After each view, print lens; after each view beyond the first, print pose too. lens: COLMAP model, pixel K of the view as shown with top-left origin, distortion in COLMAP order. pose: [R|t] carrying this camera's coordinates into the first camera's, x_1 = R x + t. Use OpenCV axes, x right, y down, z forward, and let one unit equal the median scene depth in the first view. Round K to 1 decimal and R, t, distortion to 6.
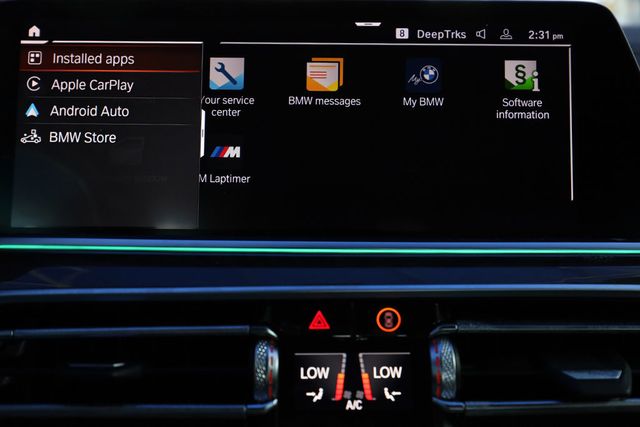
lens RADIAL K [[614.5, 0, 321.8], [0, 614.5, 216.2], [0, 0, 1]] dist [0.001496, 0.000000]
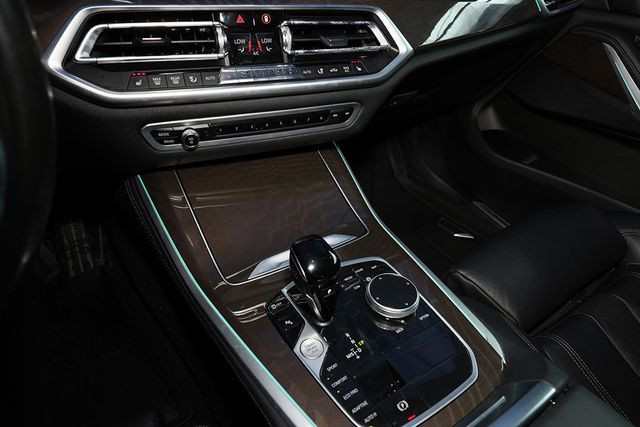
lens RADIAL K [[407.2, 0, 319.9], [0, 407.2, 217.1], [0, 0, 1]] dist [0.000816, -0.000509]
pose [[0.910044, -0.184059, 0.371405, -0.480348], [-0.029924, 0.864498, 0.501745, 0.022400], [-0.413429, -0.467724, 0.781223, -0.836065]]
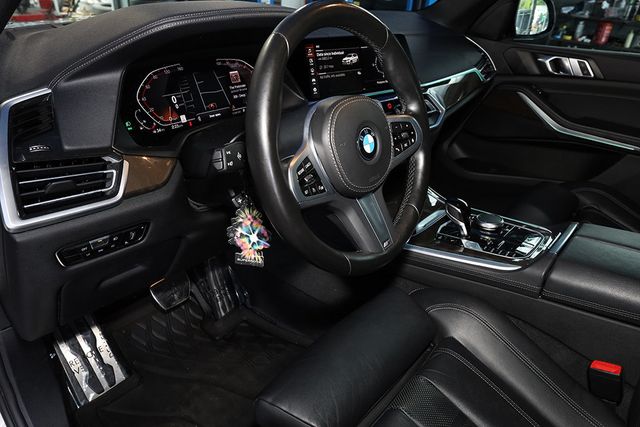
lens RADIAL K [[452.5, 0, 320.8], [0, 452.5, 212.3], [0, 0, 1]] dist [0.000037, -0.006912]
pose [[0.756326, -0.277595, 0.592378, -2.903900], [0.103261, 0.944813, 0.310910, -0.236703], [-0.645994, -0.173979, 0.743252, -1.655512]]
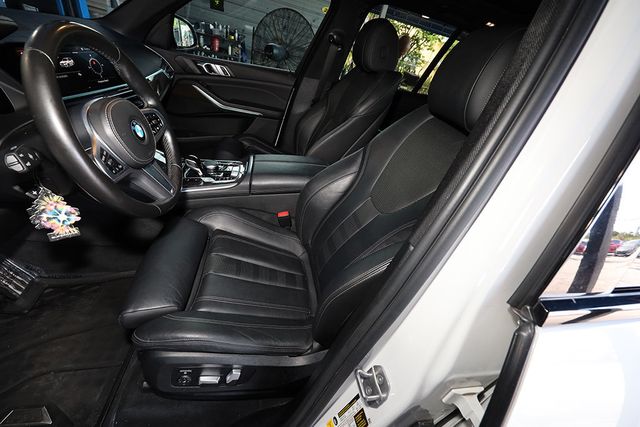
lens RADIAL K [[257.4, 0, 320.6], [0, 257.4, 210.9], [0, 0, 1]] dist [0.000315, 0.000104]
pose [[-0.010918, -0.554696, 0.831981, -3.287226], [0.022314, 0.831688, 0.554794, -0.390236], [-0.999691, 0.024623, 0.003297, -1.437643]]
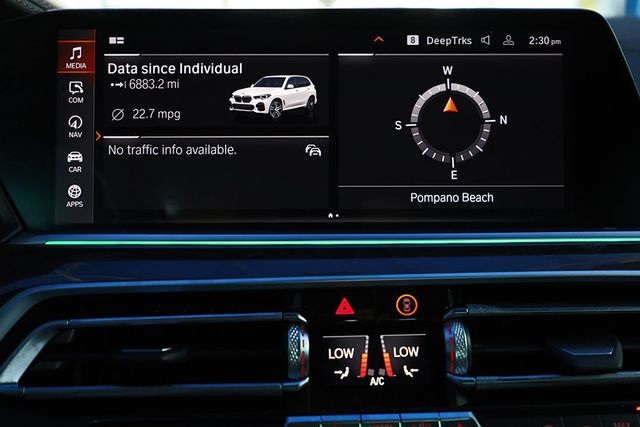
lens RADIAL K [[614.5, 0, 320.6], [0, 614.5, 217.1], [0, 0, 1]] dist [0.001496, 0.000000]
pose [[0.999756, -0.012563, 0.018190, -0.065929], [0.011890, 0.999256, 0.036685, -0.033643], [-0.018638, -0.036459, 0.999161, -0.104896]]
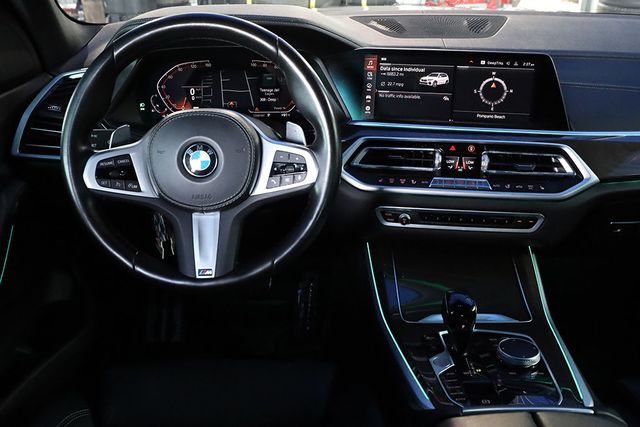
lens RADIAL K [[614.5, 0, 316.8], [0, 614.5, 213.4], [0, 0, 1]] dist [0.001496, 0.000000]
pose [[0.988793, 0.058775, -0.137236, -0.293178], [-0.026156, 0.973226, 0.228356, -0.288340], [0.146983, -0.222207, 0.963857, -2.918524]]
